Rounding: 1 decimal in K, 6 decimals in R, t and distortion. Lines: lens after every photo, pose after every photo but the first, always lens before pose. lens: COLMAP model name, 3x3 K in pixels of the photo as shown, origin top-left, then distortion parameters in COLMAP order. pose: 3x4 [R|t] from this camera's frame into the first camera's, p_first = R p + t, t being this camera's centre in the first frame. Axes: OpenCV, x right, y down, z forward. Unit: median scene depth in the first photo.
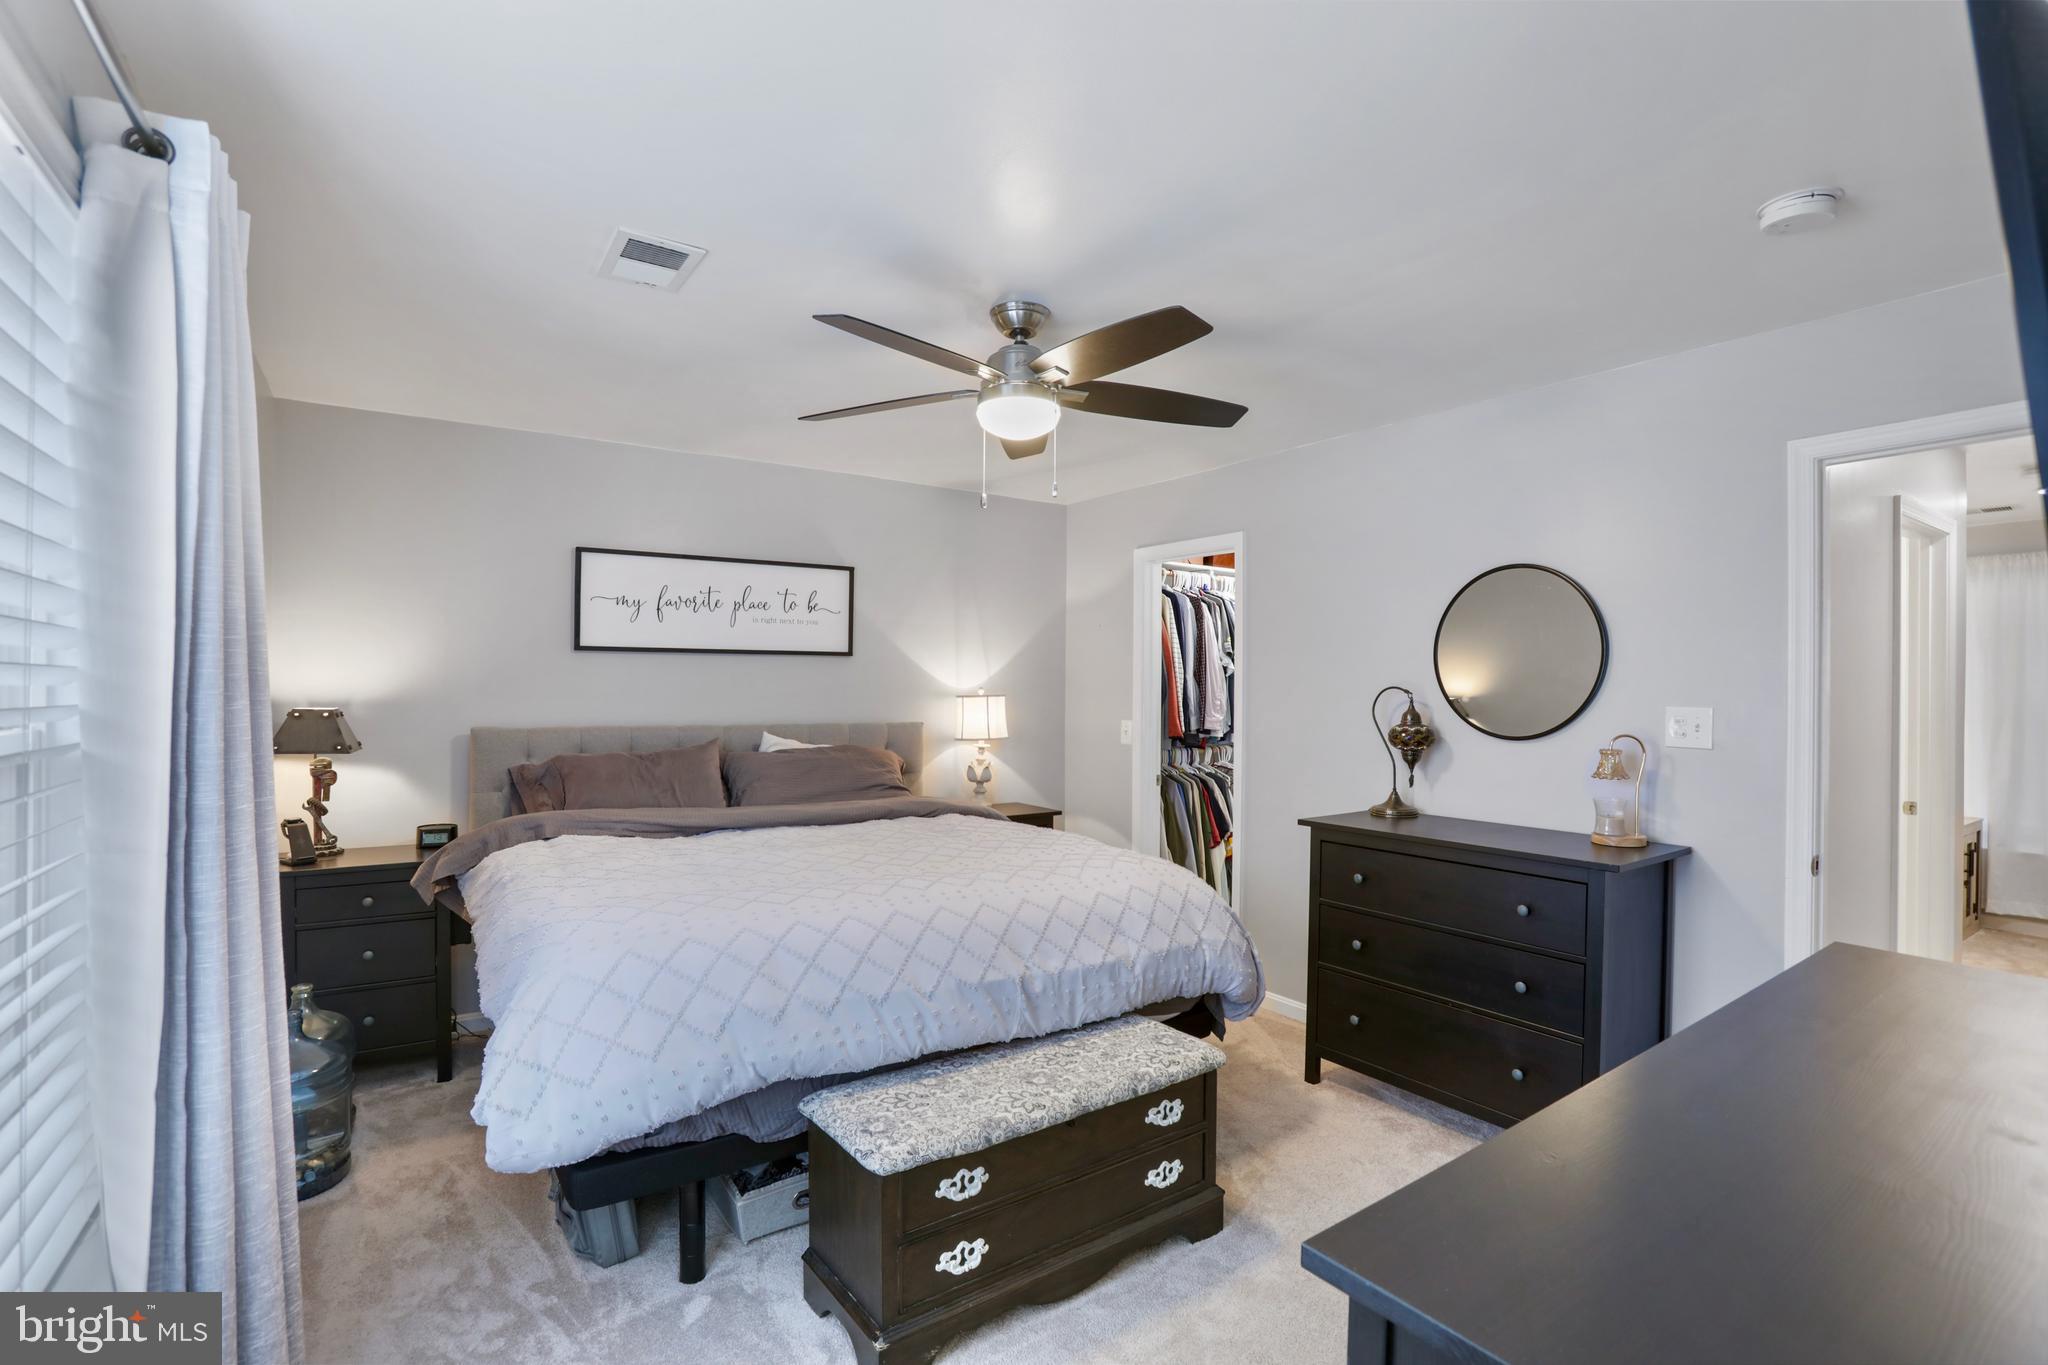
lens RADIAL K [[943.7, 0, 992.3], [0, 943.7, 701.2], [0, 0, 1]] dist [-0.054595, 0.028654]
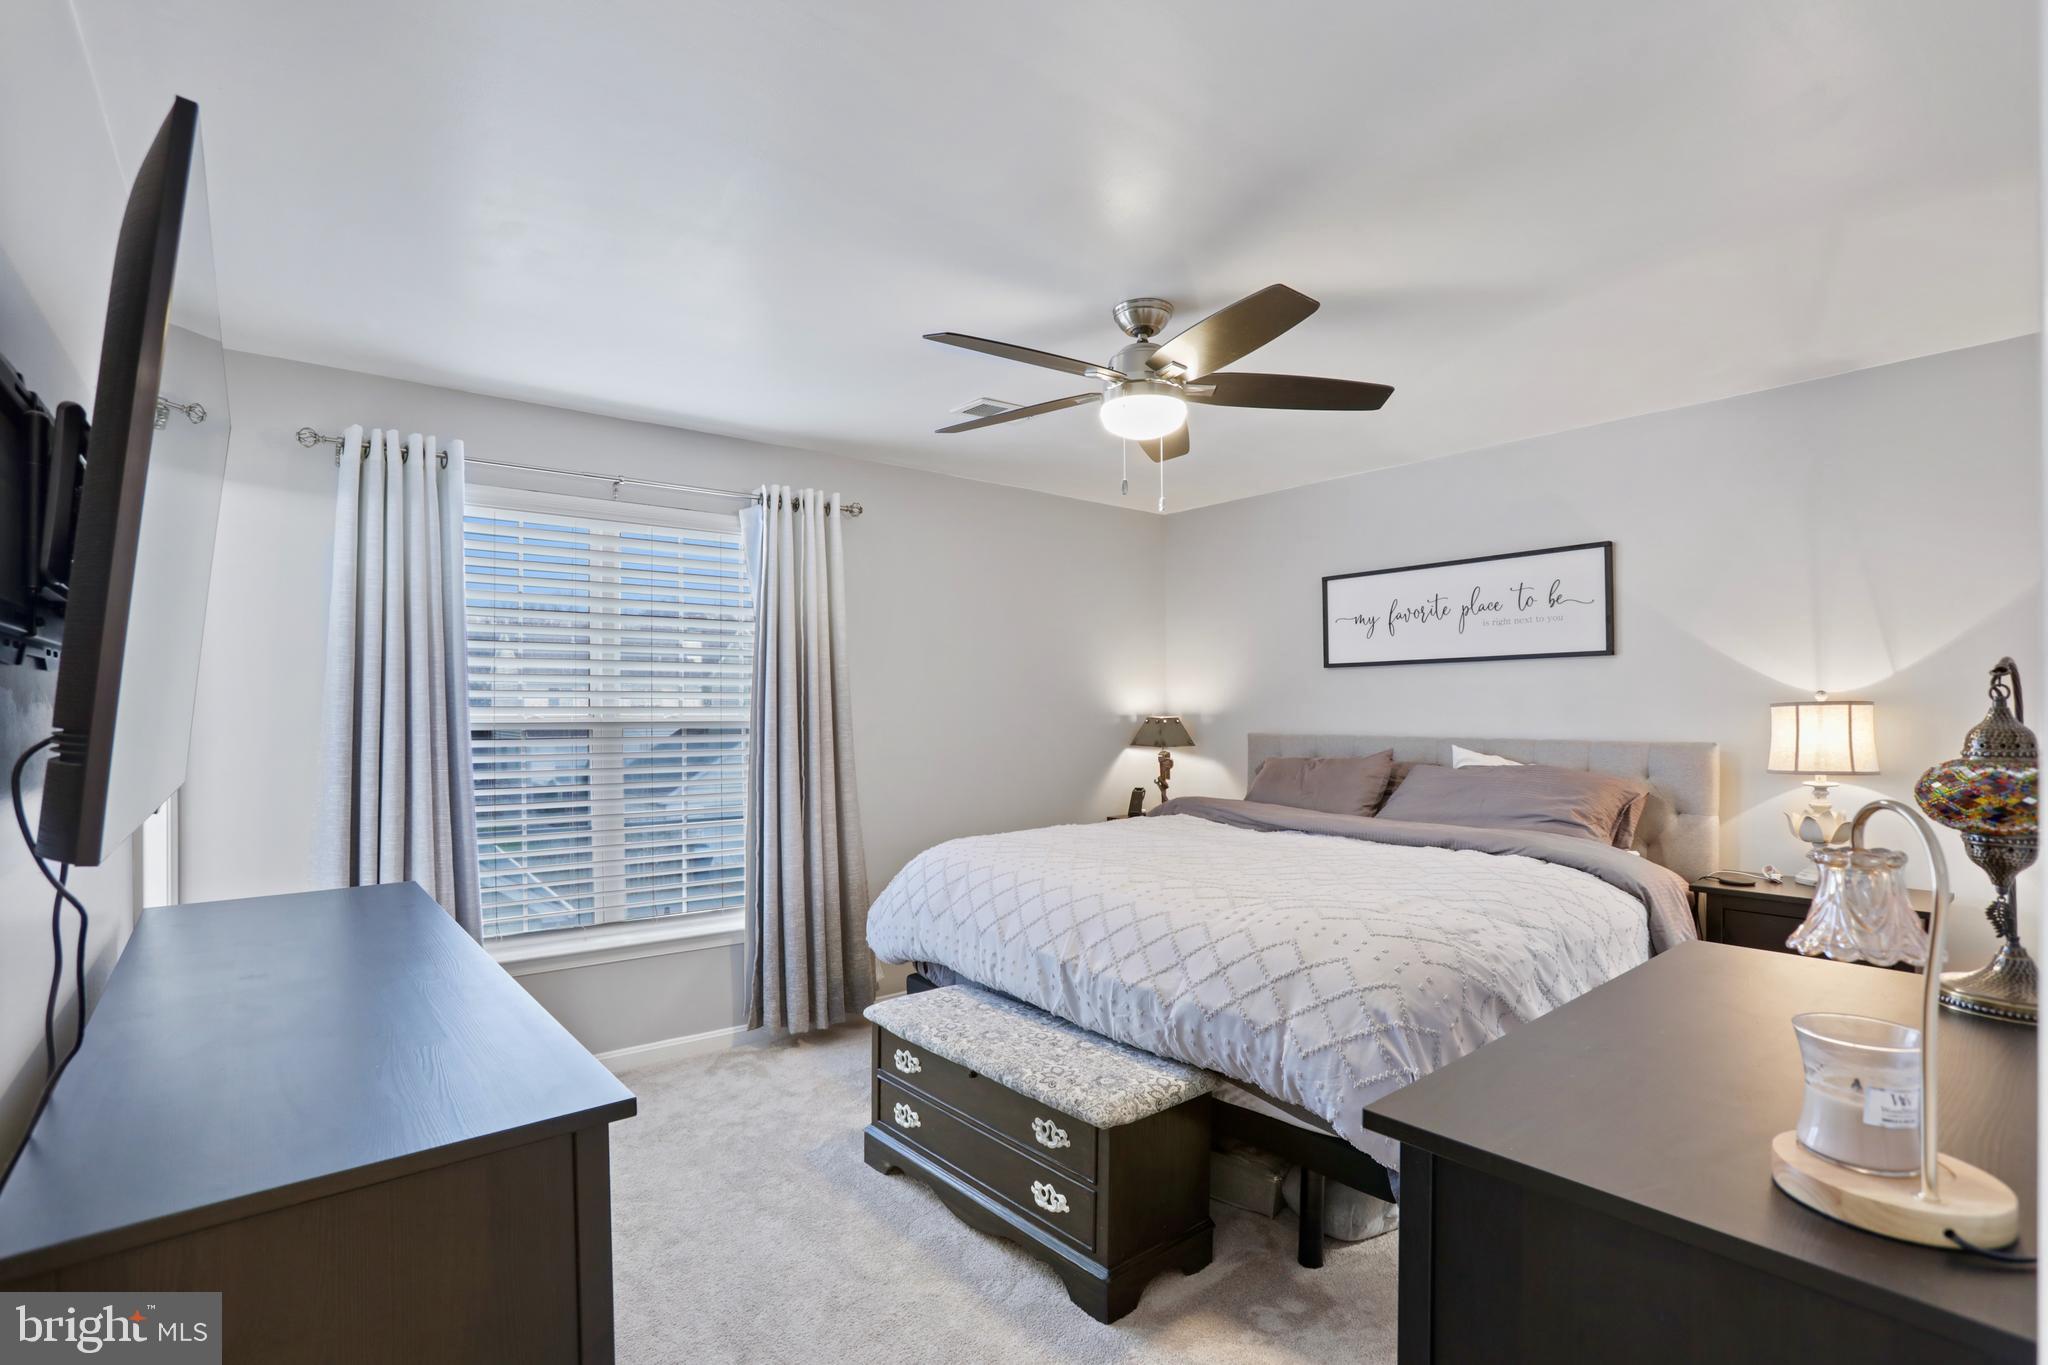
lens RADIAL K [[943.7, 0, 992.3], [0, 943.7, 701.2], [0, 0, 1]] dist [-0.054595, 0.028654]
pose [[0.106511, -0.016953, -0.994167, 0.693044], [-0.011462, 0.999767, -0.018277, 0.012390], [0.994245, 0.013342, 0.106292, 0.511563]]
